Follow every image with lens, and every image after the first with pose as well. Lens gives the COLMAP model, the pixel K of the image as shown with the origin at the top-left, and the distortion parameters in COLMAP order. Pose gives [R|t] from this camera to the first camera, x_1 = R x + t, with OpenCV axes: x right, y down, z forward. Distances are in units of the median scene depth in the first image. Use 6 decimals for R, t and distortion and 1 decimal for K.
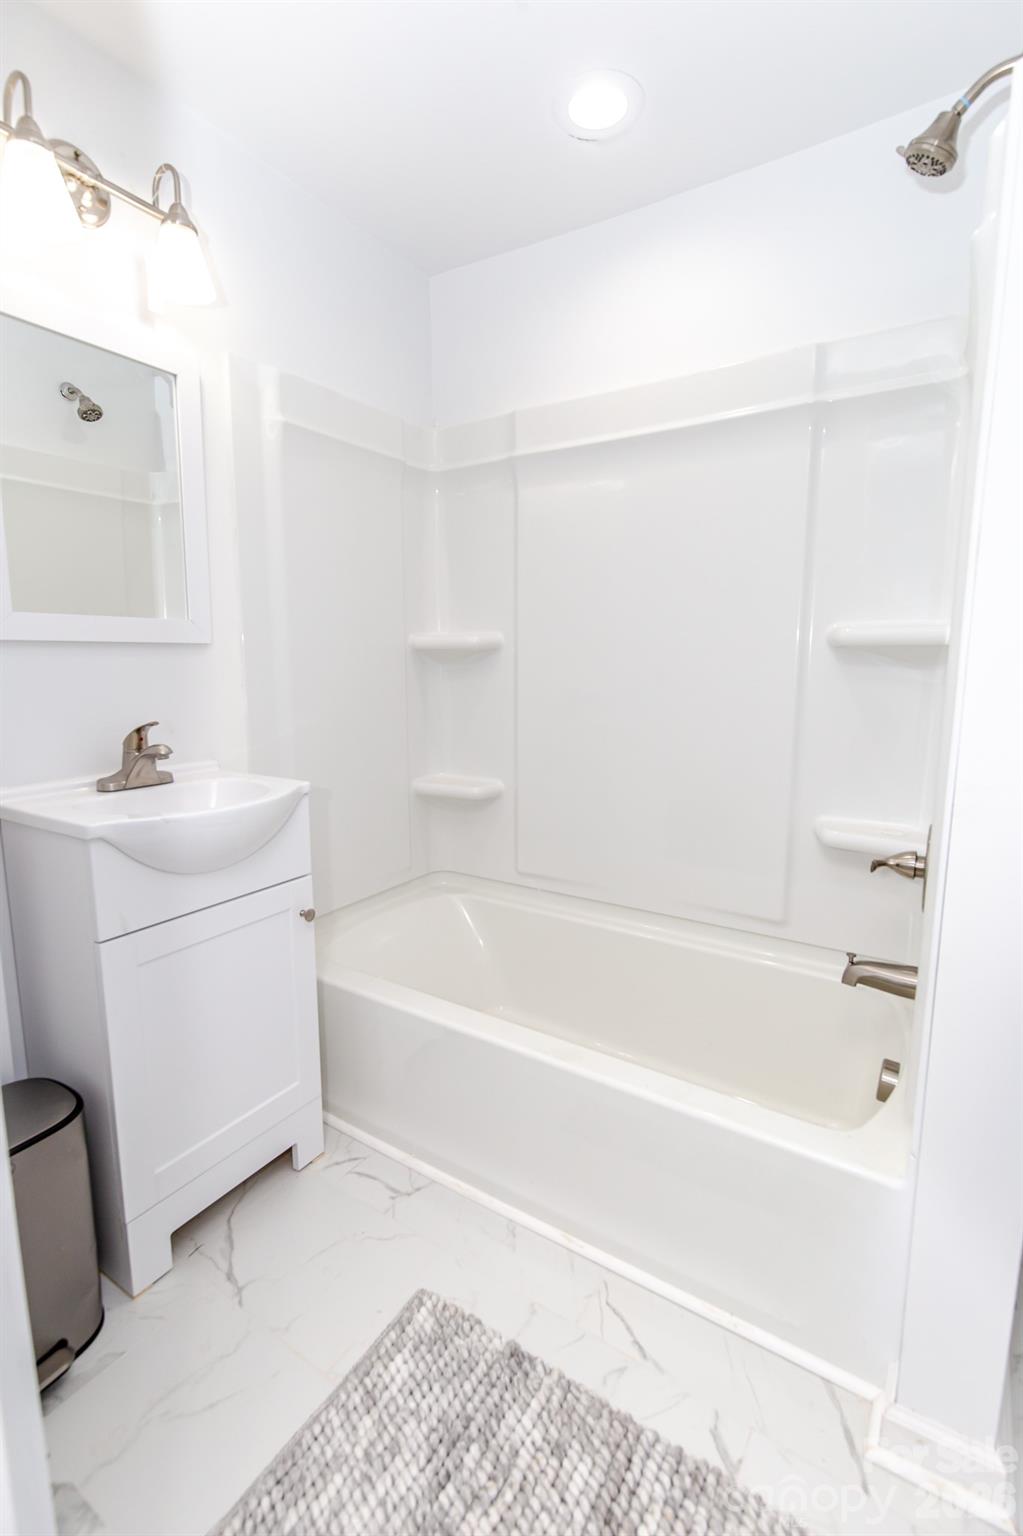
lens RADIAL K [[732.1, 0, 507.4], [0, 732.1, 768.6], [0, 0, 1]] dist [-0.004863, 0.000009]
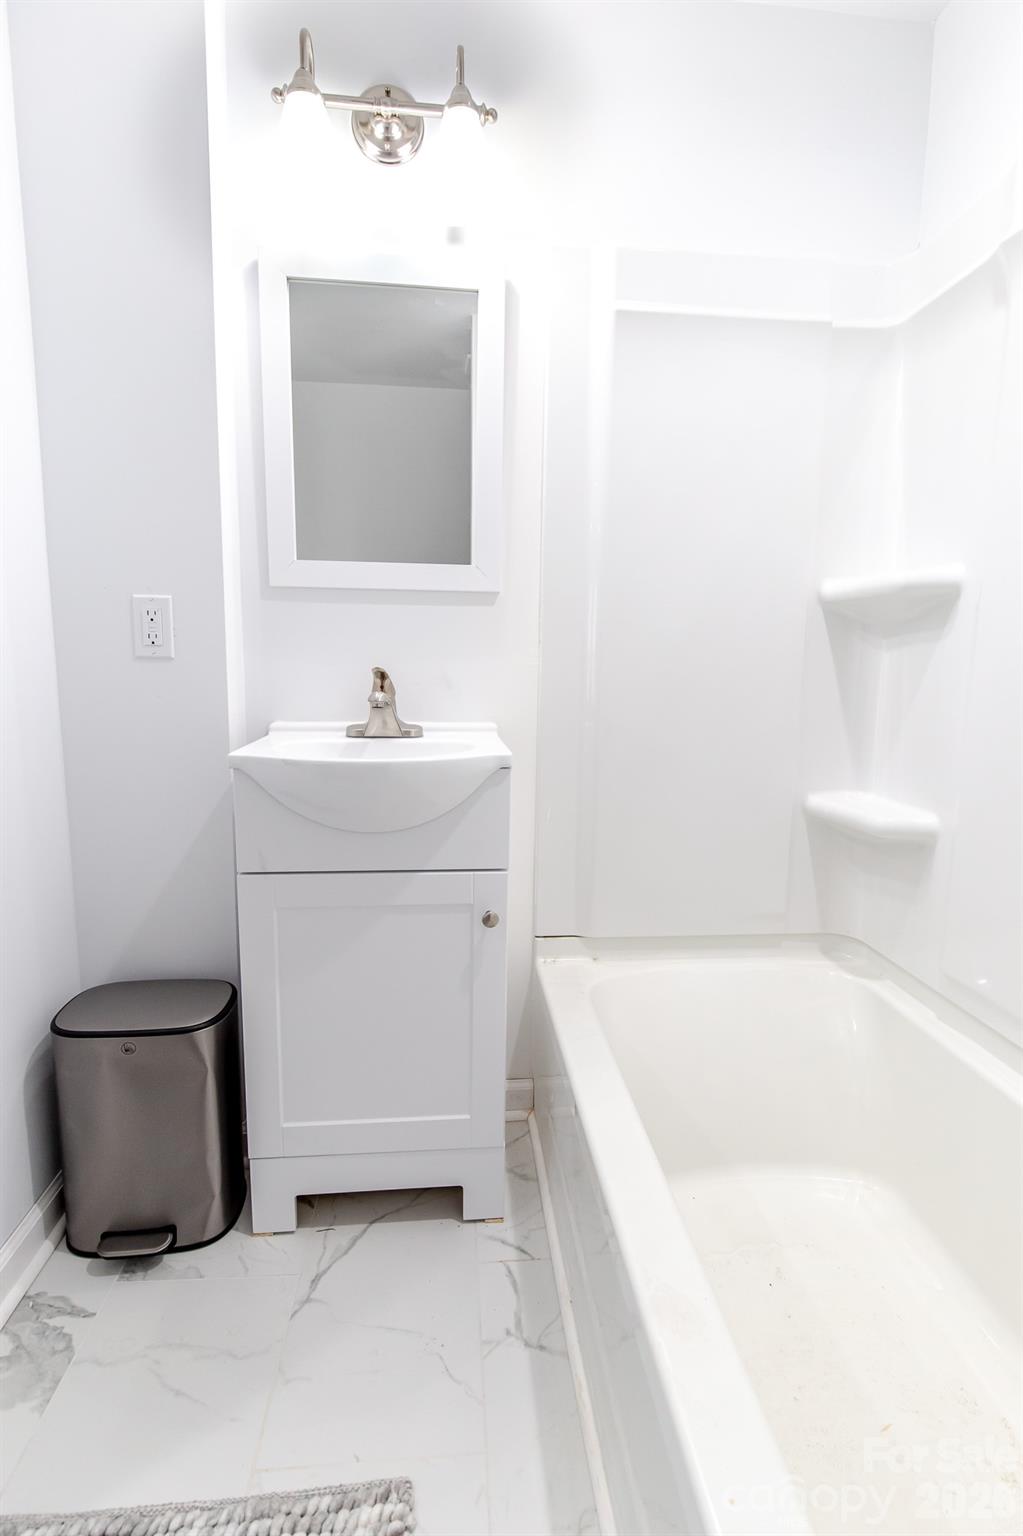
lens RADIAL K [[732.1, 0, 512.2], [0, 732.1, 766.5], [0, 0, 1]] dist [-0.004863, 0.000009]
pose [[0.610680, 0.125839, -0.781815, 0.350327], [-0.137992, 0.989098, 0.051417, -0.009324], [0.779762, 0.076485, 0.621387, 0.518070]]
